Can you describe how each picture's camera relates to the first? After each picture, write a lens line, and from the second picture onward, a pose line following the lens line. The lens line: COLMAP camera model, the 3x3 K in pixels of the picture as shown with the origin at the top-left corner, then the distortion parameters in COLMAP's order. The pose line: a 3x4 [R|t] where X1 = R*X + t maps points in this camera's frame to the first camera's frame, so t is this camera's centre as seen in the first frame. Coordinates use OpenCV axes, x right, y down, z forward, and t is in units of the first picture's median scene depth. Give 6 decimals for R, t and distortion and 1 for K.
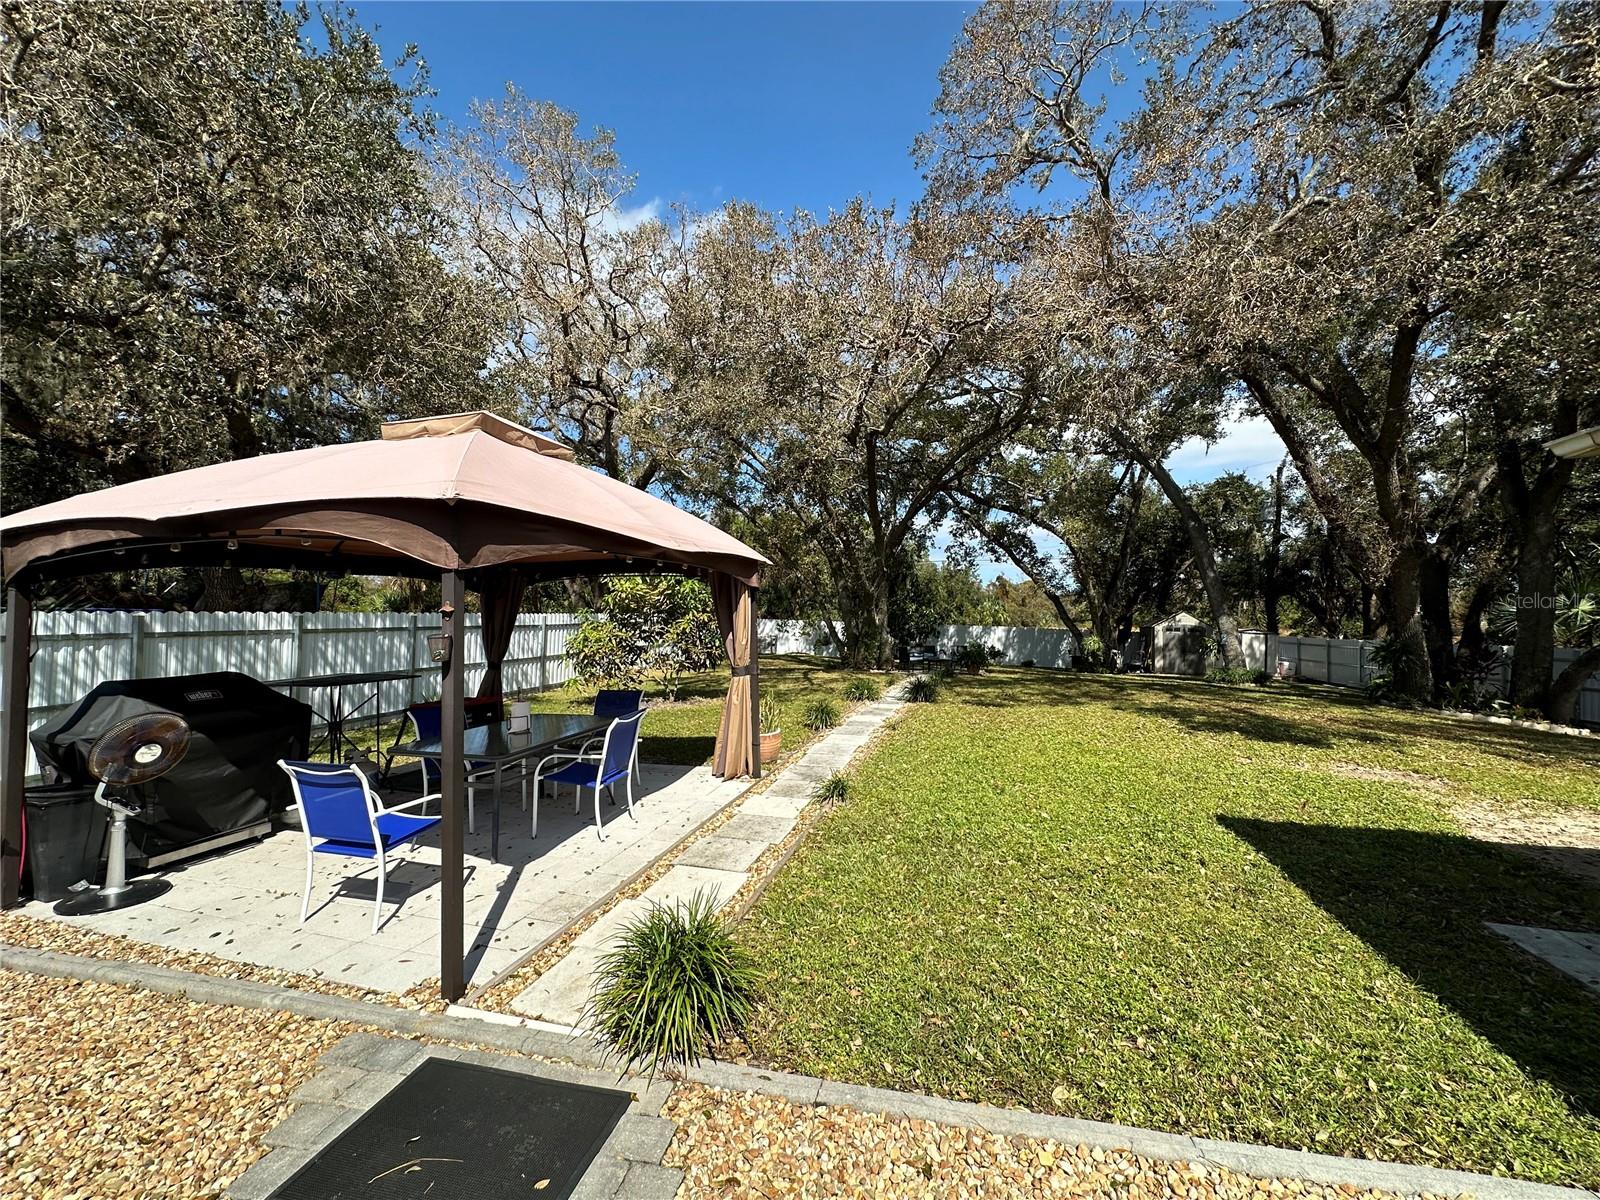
lens RADIAL K [[640.2, 0, 802.2], [0, 640.2, 601.6], [0, 0, 1]] dist [-0.001026, 0.000605]
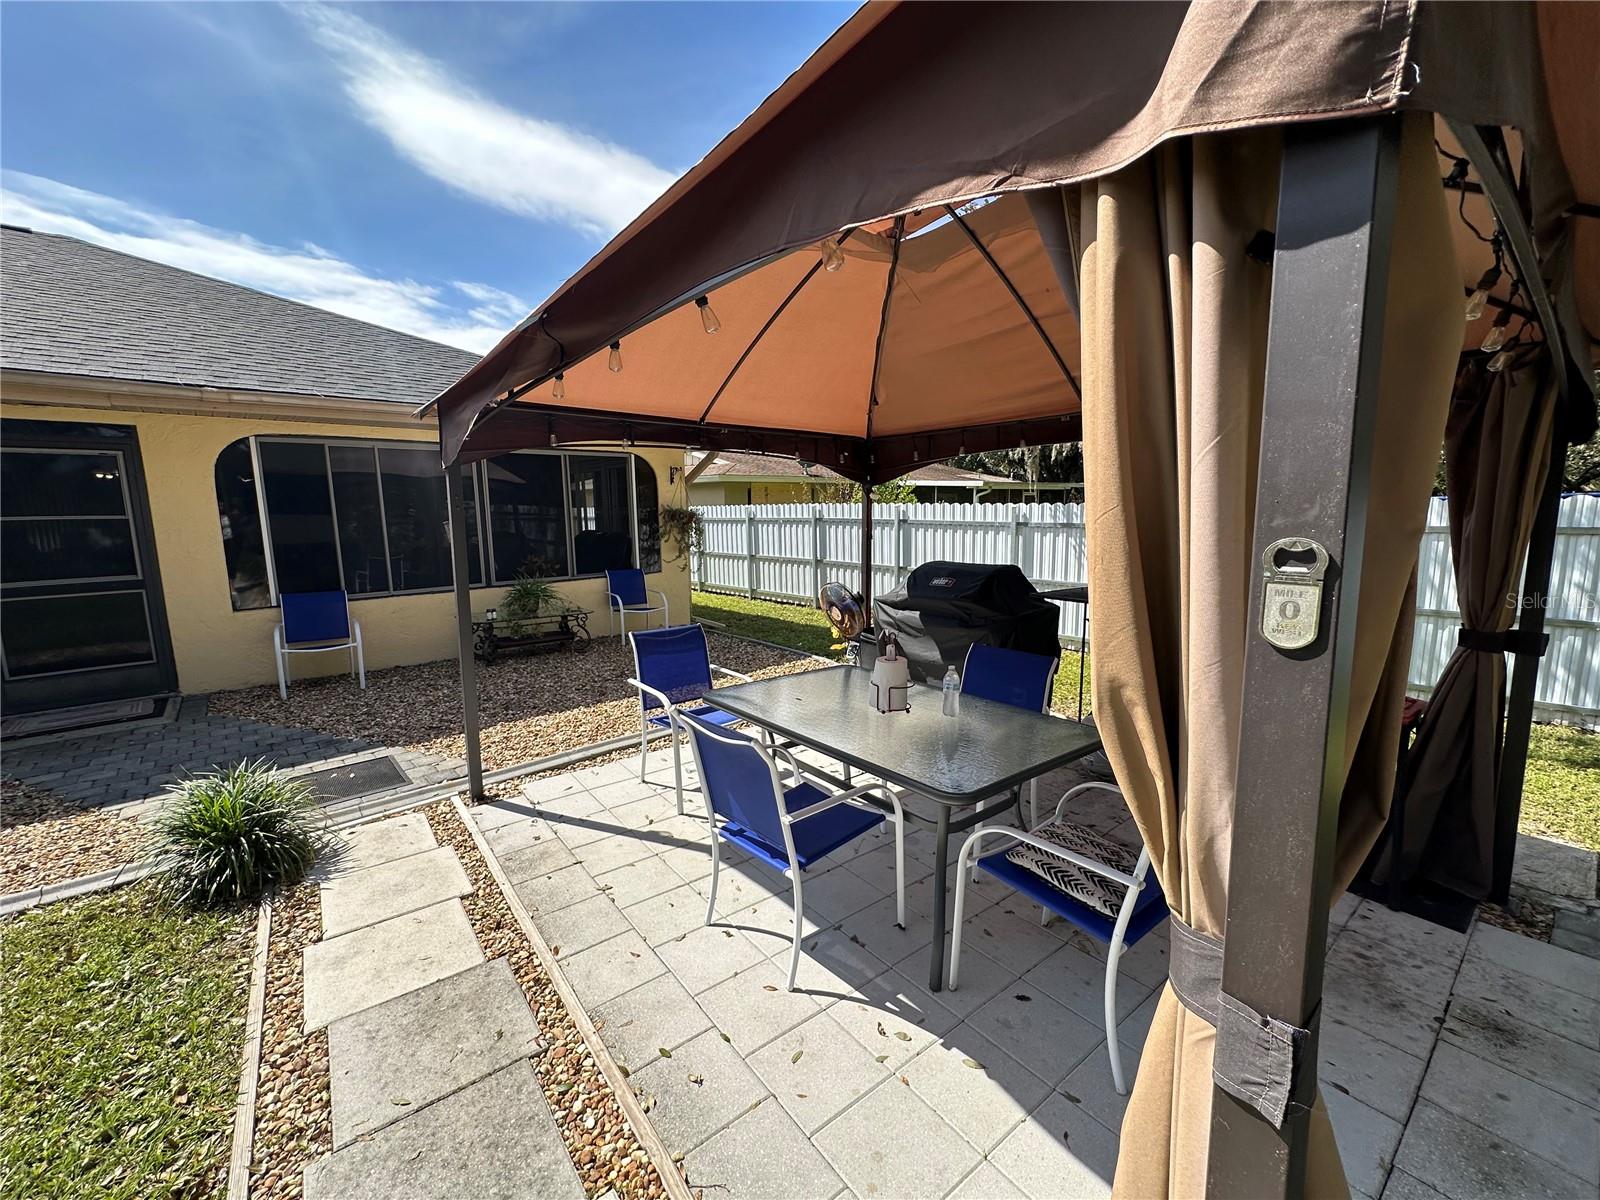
lens RADIAL K [[640.2, 0, 806.9], [0, 640.2, 594.6], [0, 0, 1]] dist [-0.001026, 0.000605]
pose [[-0.582278, 0.120862, -0.803956, 0.025859], [0.029951, 0.991406, 0.127349, 0.013409], [0.812438, 0.050074, -0.580893, 0.743919]]
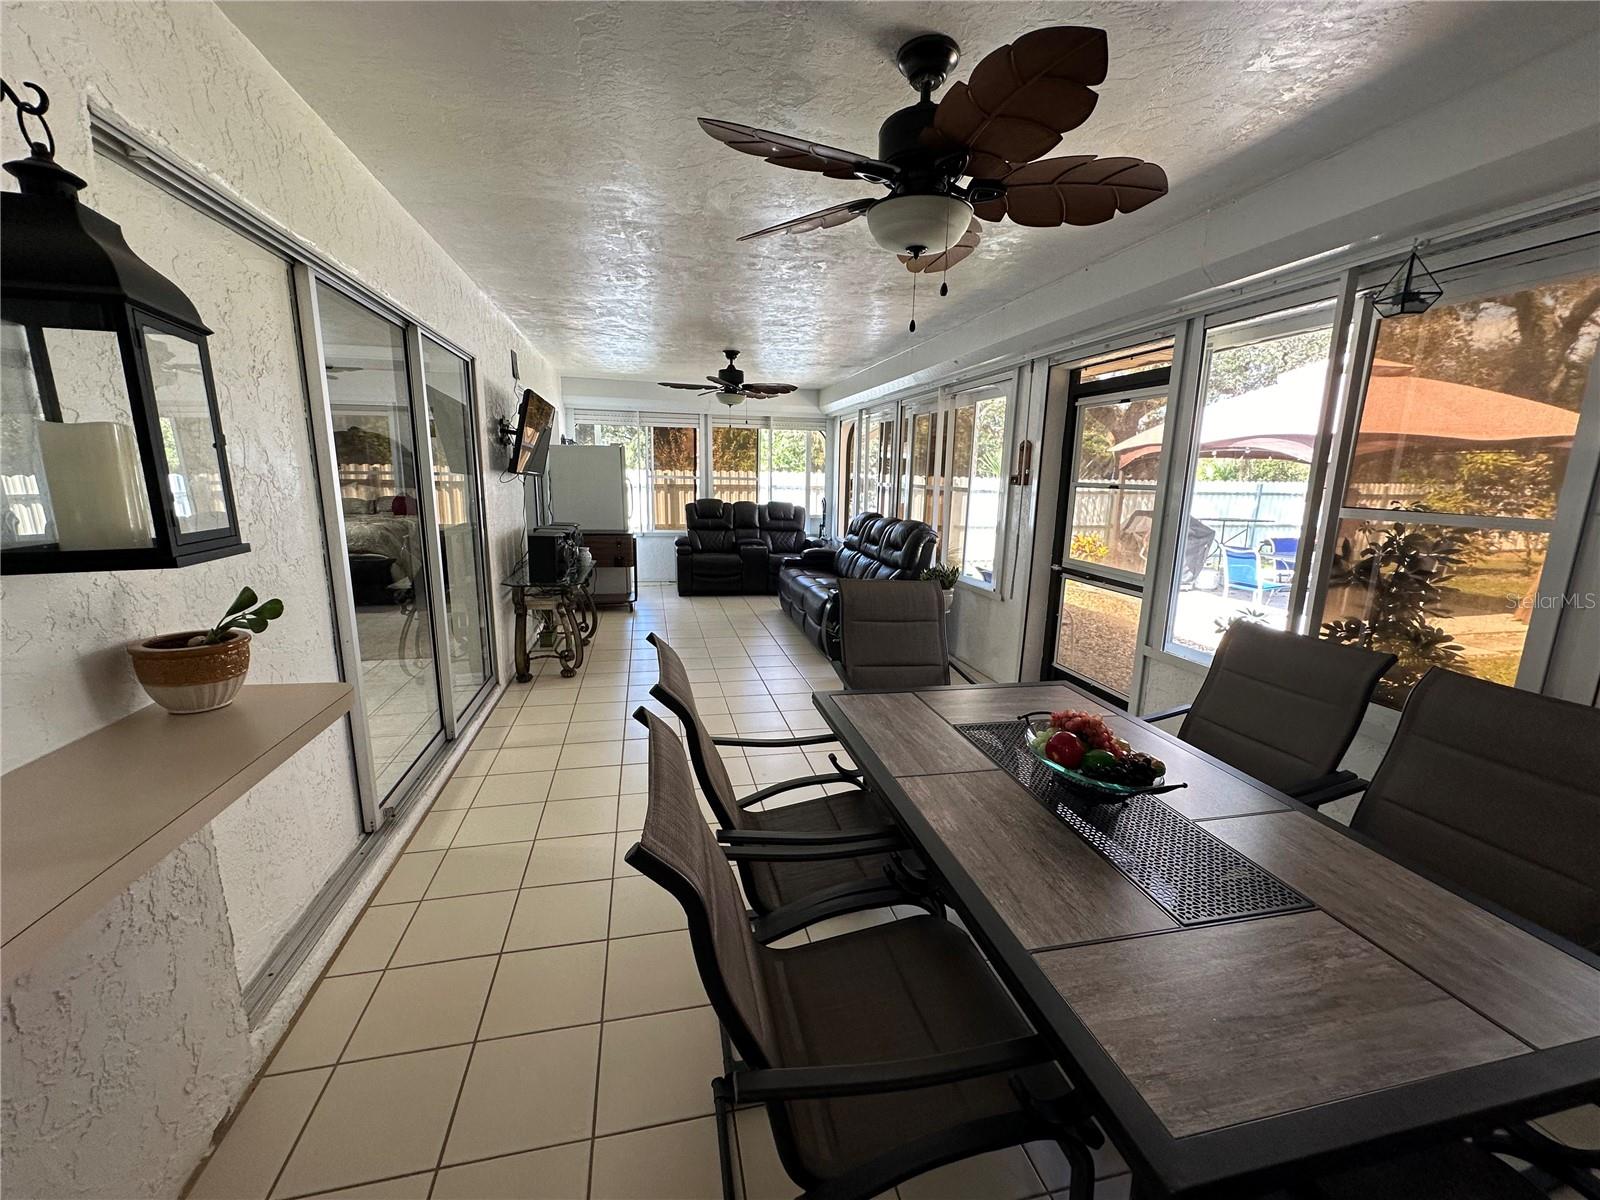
lens RADIAL K [[640.2, 0, 805.9], [0, 640.2, 593.1], [0, 0, 1]] dist [-0.001026, 0.000605]
pose [[0.429460, 0.165988, -0.887701, 0.261412], [0.005463, 0.982468, 0.186351, -0.010211], [0.903069, -0.084879, 0.421024, -0.552516]]
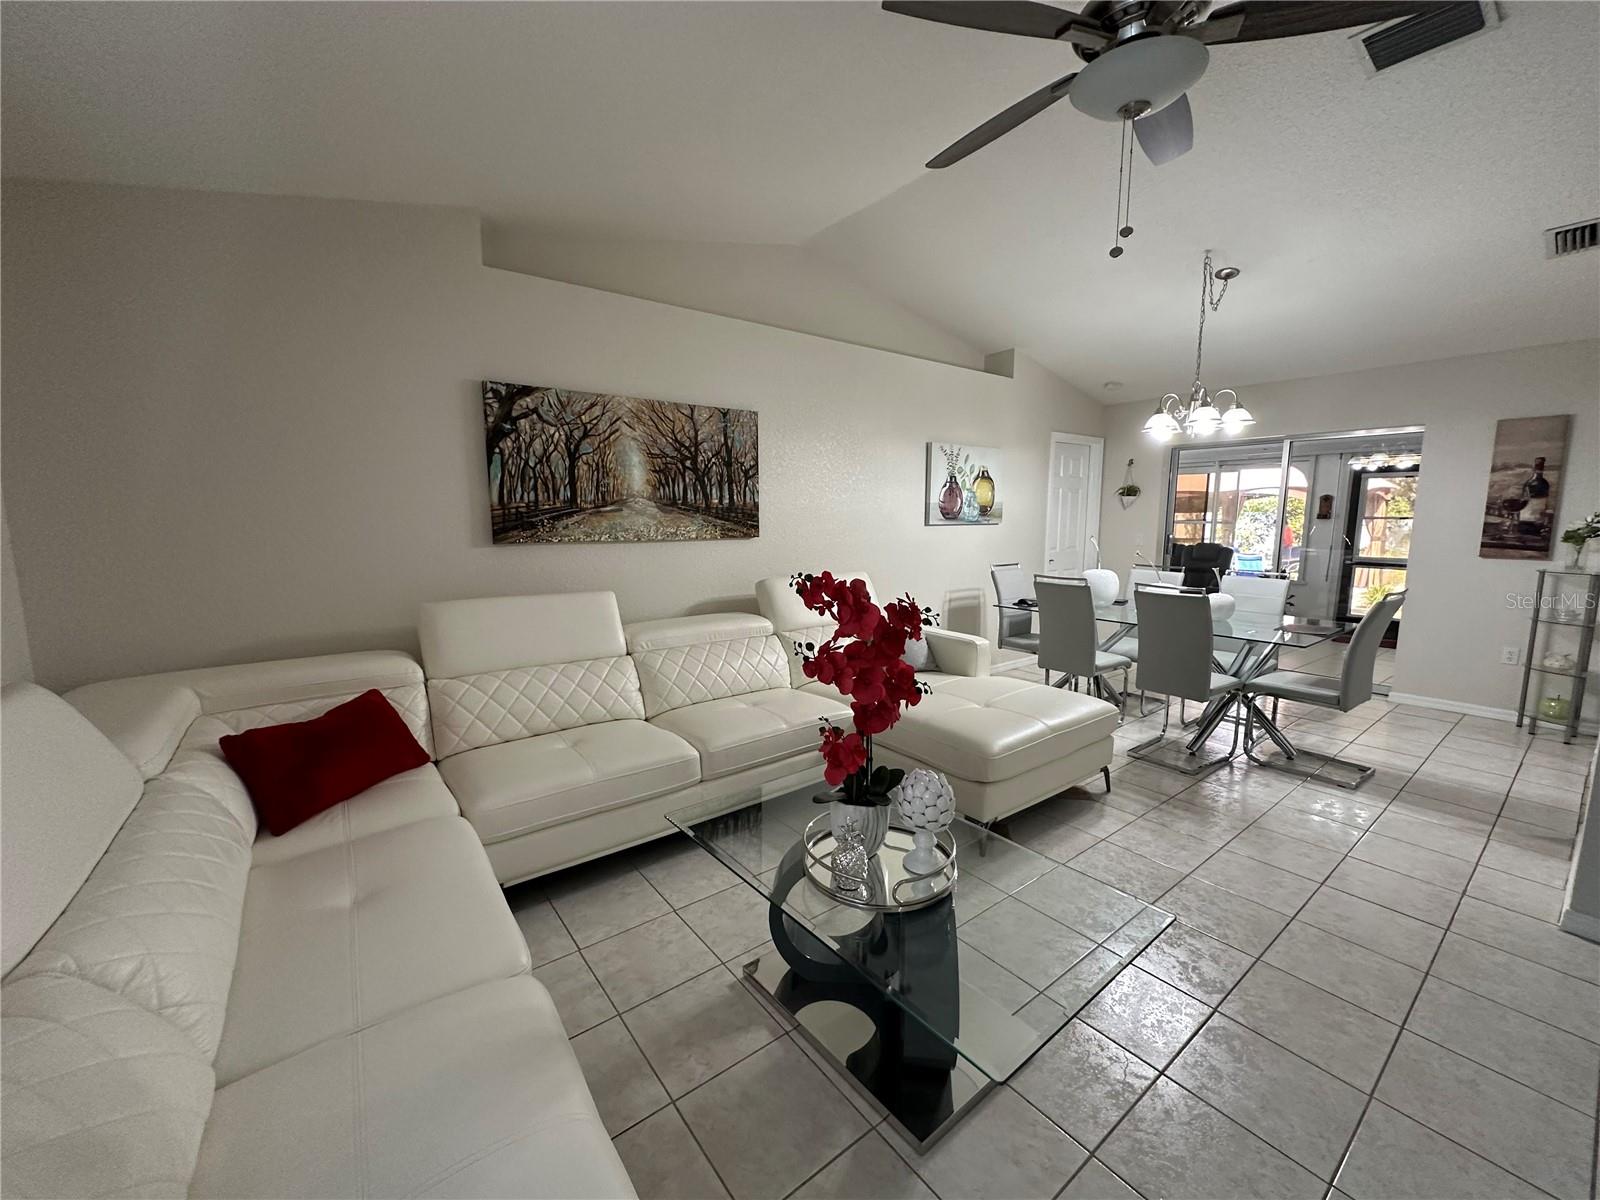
lens RADIAL K [[640.2, 0, 798.7], [0, 640.2, 599.0], [0, 0, 1]] dist [-0.001026, 0.000605]
pose [[0.754736, 0.075674, -0.651649, -0.108503], [0.026326, 0.989031, 0.145344, -0.040290], [0.655500, -0.126851, 0.744465, -1.423989]]
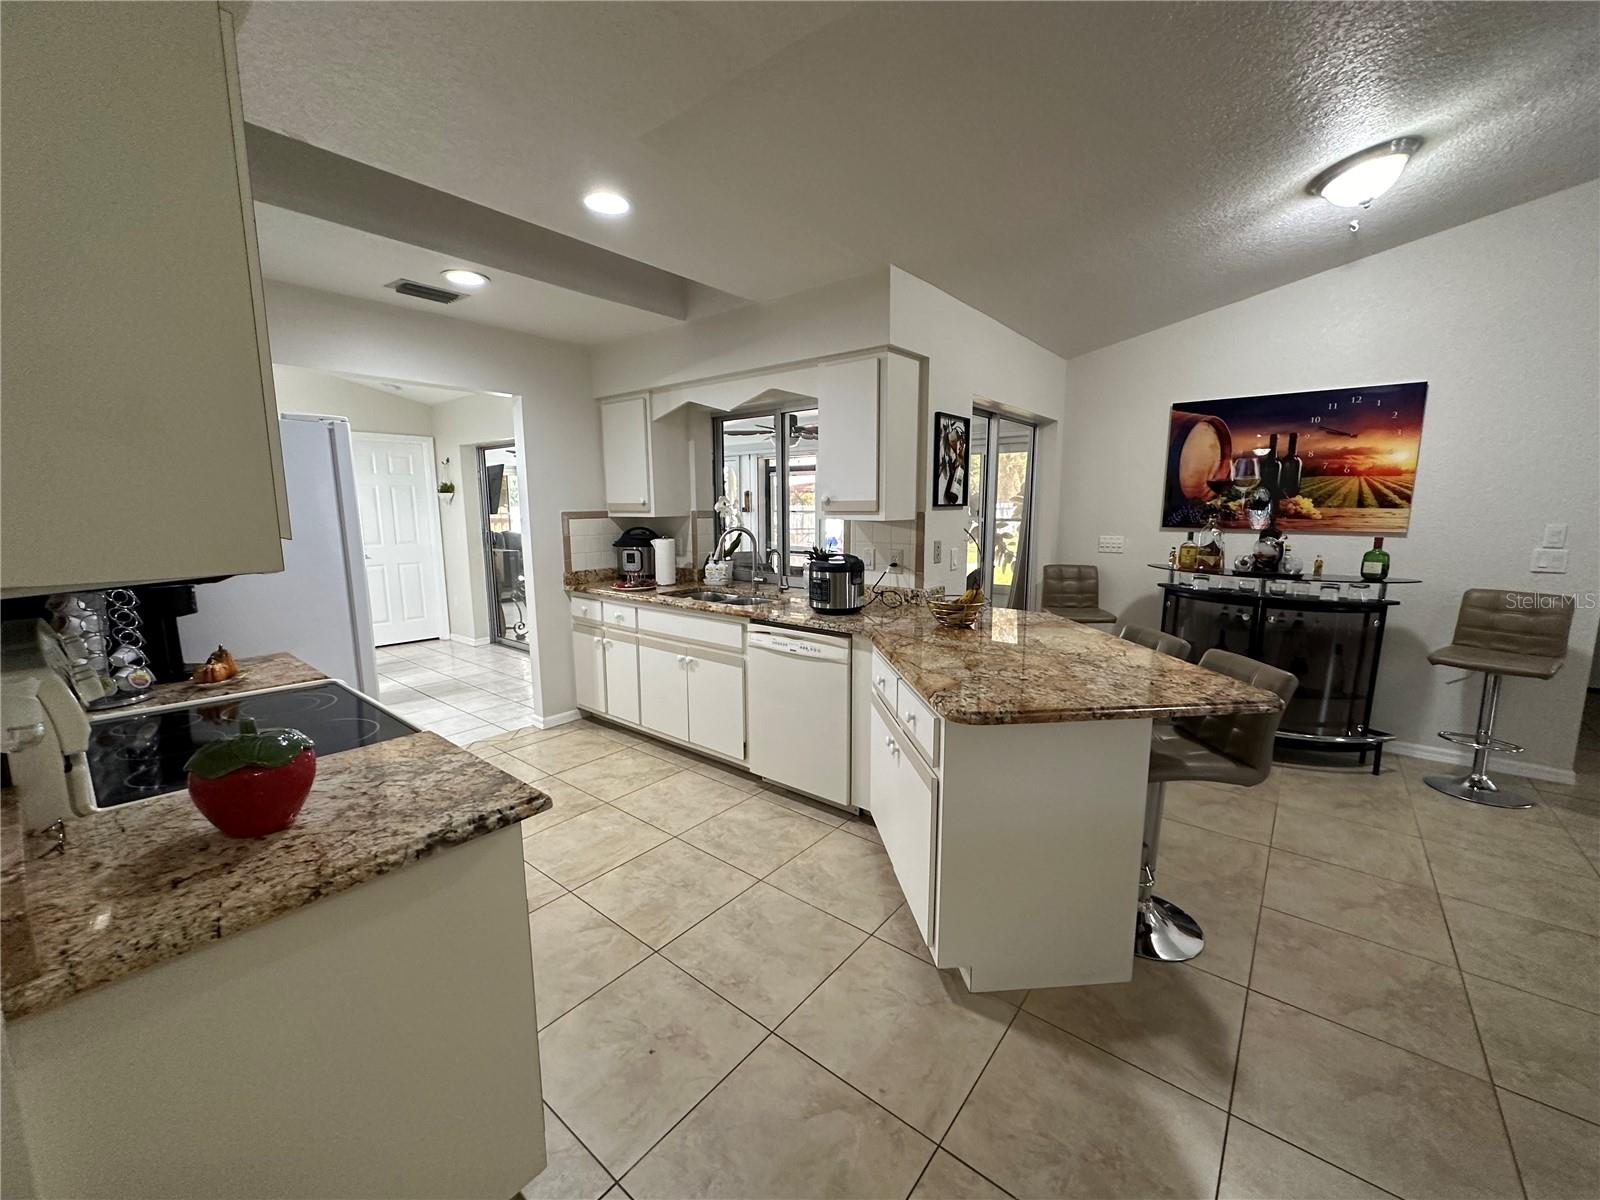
lens RADIAL K [[640.2, 0, 801.1], [0, 640.2, 598.1], [0, 0, 1]] dist [-0.001026, 0.000605]
pose [[0.887762, 0.052195, -0.457334, 0.445072], [0.026565, 0.986085, 0.164108, -0.030089], [0.459536, -0.157838, 0.874022, -1.101718]]
